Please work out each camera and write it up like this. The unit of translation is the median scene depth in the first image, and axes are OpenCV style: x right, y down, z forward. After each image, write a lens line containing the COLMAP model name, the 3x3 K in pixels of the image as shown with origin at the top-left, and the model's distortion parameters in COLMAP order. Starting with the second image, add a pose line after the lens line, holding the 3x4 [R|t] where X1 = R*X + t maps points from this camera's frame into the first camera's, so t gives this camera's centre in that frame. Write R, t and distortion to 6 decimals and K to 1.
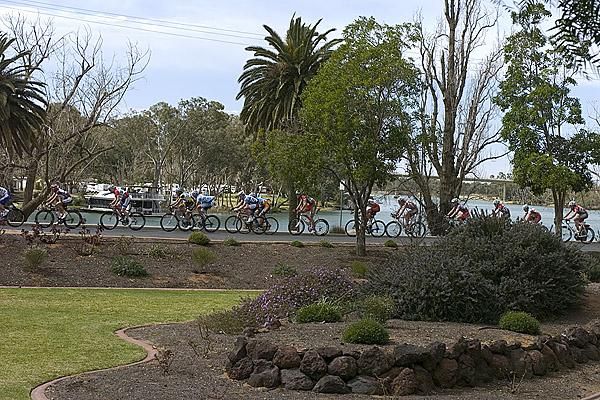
lens RADIAL K [[3753.2, 0, 300.0], [0, 3753.2, 200.1], [0, 0, 1]] dist [-0.097405, 0.000000]
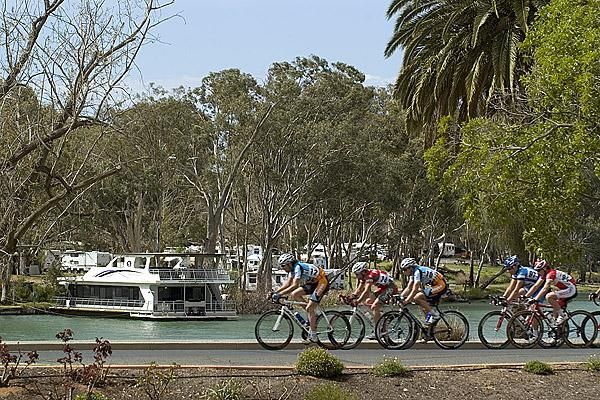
lens RADIAL K [[3753.2, 0, 300.0], [0, 3753.2, 200.0], [0, 0, 1]] dist [-0.097405, 0.000000]
pose [[0.982185, -0.043744, -0.182756, 0.055308], [0.037821, 0.998644, -0.035776, 0.006639], [0.184073, 0.028227, 0.982507, 0.555603]]
